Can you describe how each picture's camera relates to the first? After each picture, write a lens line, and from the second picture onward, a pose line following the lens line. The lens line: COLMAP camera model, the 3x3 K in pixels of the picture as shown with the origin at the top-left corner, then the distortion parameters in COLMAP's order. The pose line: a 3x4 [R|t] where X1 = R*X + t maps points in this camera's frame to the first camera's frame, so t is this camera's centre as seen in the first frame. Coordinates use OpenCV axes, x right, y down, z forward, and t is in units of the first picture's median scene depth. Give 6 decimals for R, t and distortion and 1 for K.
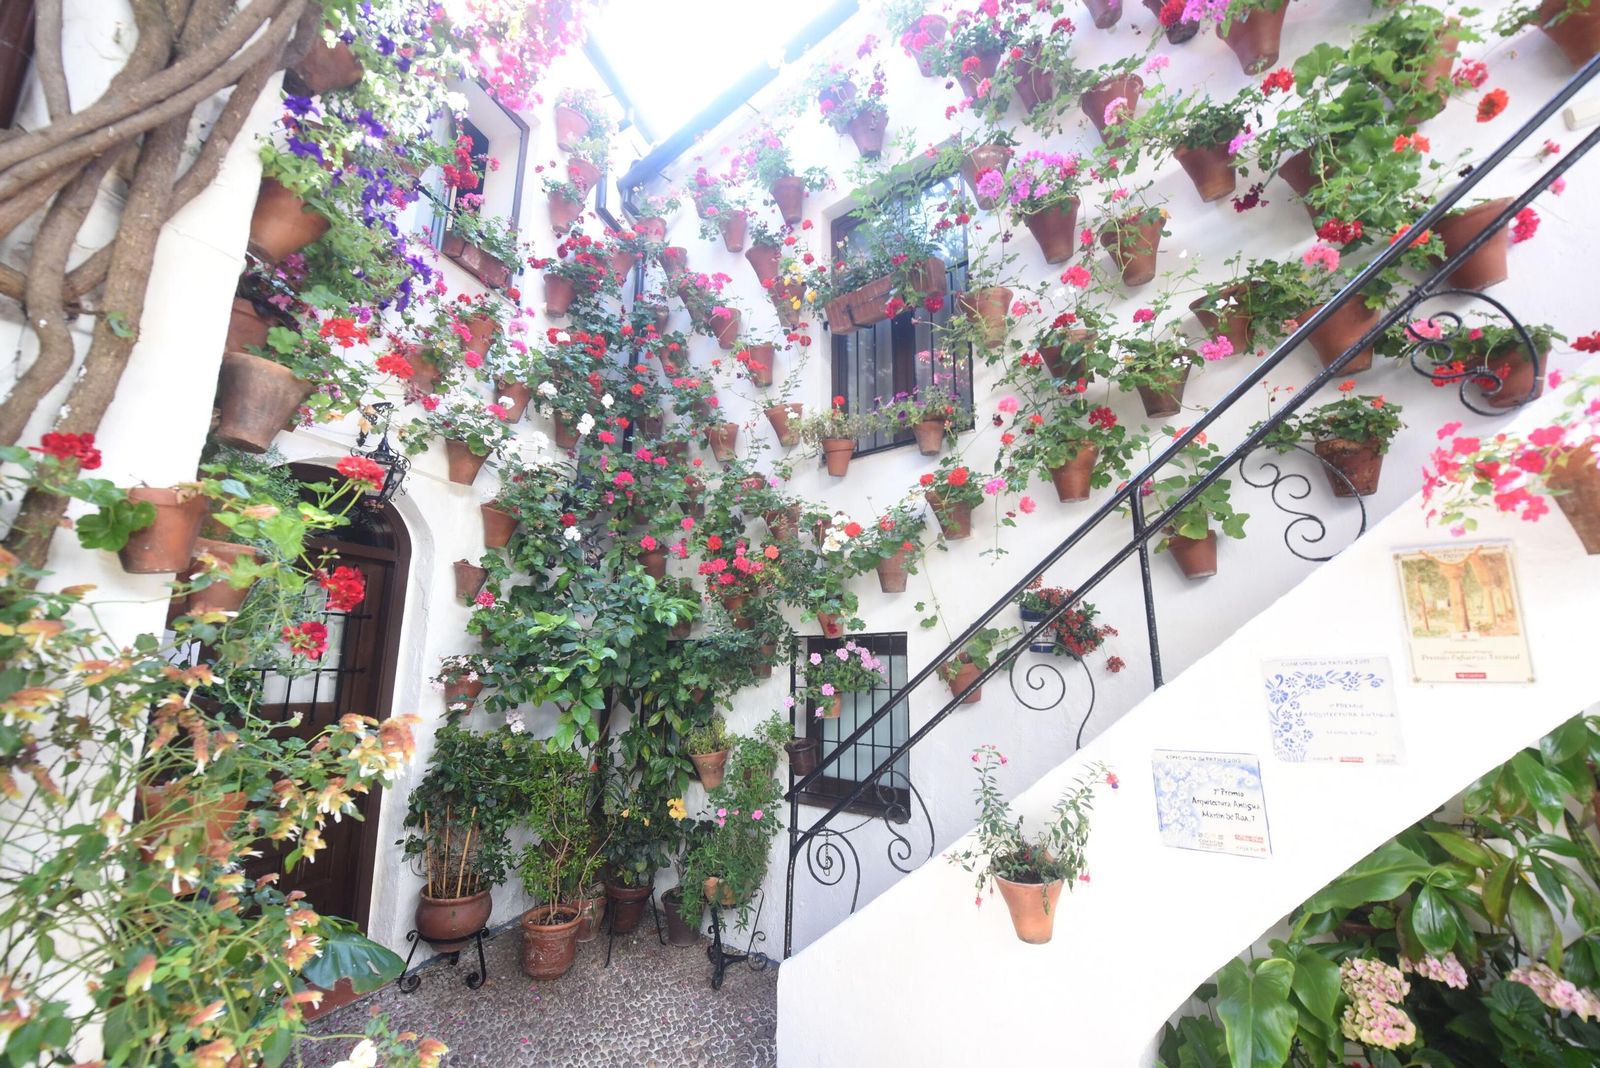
lens RADIAL K [[632.0, 0, 799.4], [0, 632.0, 552.1], [0, 0, 1]] dist [-0.014857, -0.000299]
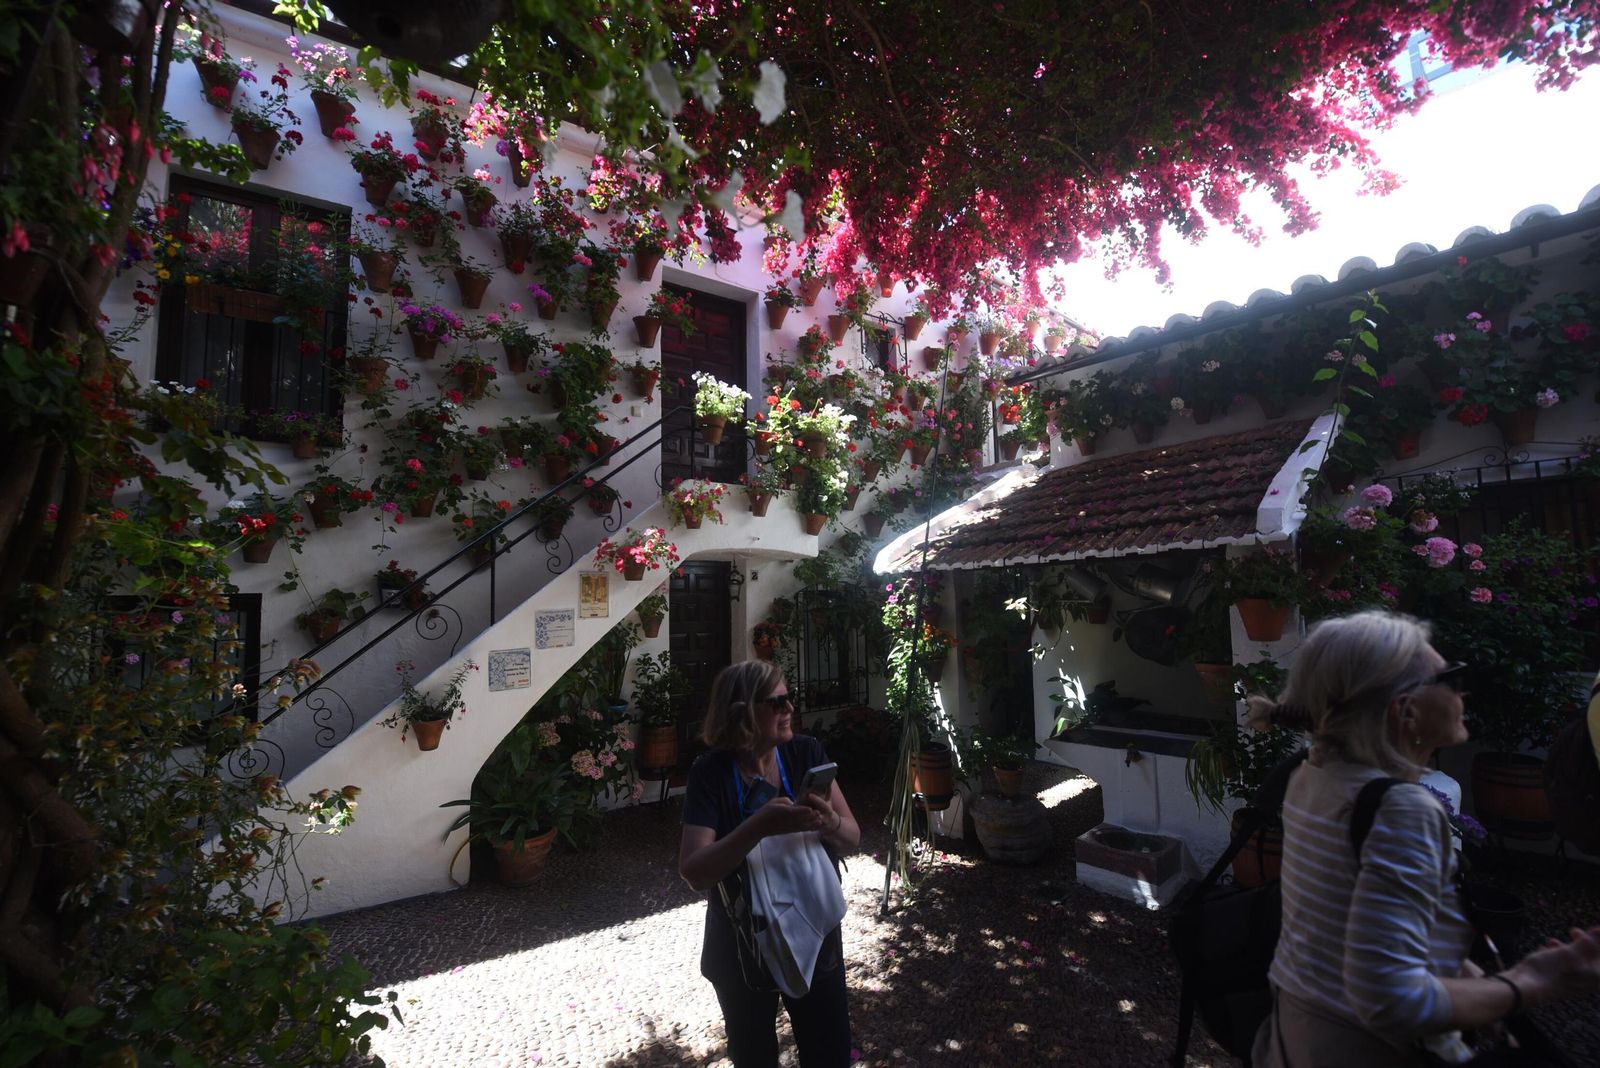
lens RADIAL K [[632.0, 0, 799.4], [0, 632.0, 552.1], [0, 0, 1]] dist [-0.014857, -0.000299]
pose [[0.276498, 0.056586, 0.959347, -0.794878], [-0.145112, 0.989277, -0.016528, -0.099030], [-0.949995, -0.134642, 0.281745, -0.392829]]
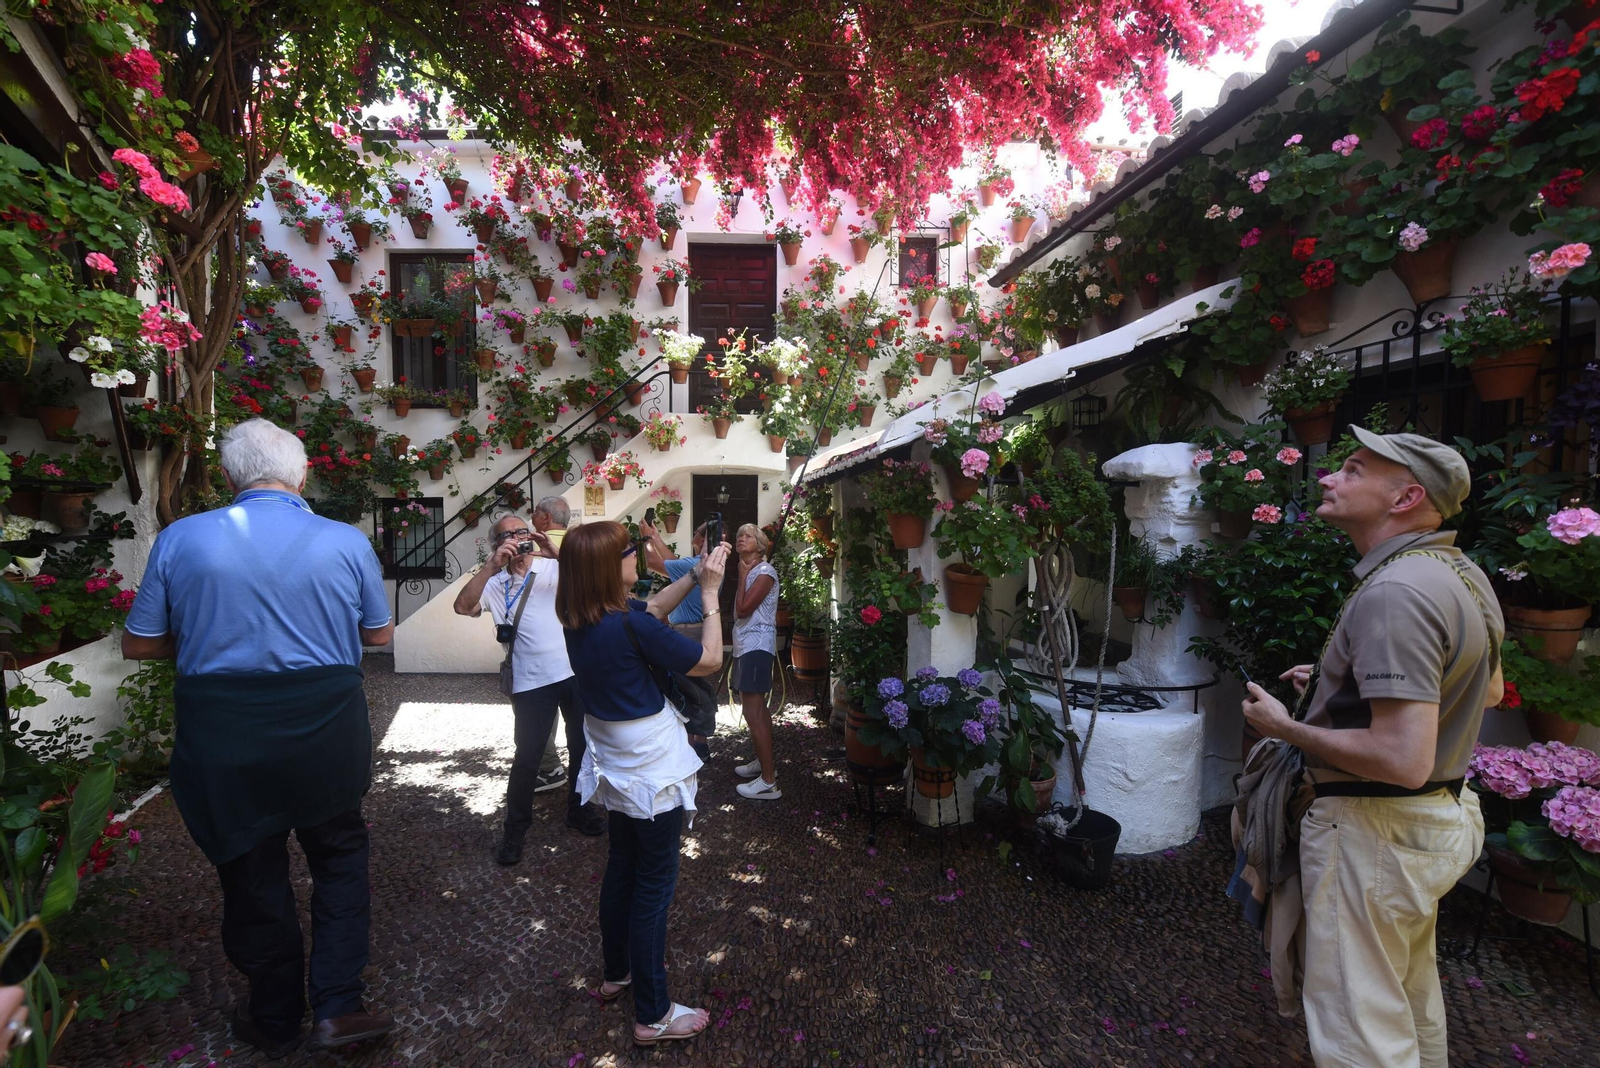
lens RADIAL K [[626.2, 0, 793.1], [0, 626.2, 551.9], [0, 0, 1]] dist [-0.021871, 0.000020]
pose [[0.728525, -0.049605, 0.683221, -0.469095], [-0.115010, 0.974360, 0.193378, -0.270057], [-0.675296, -0.219458, 0.704140, -1.519149]]
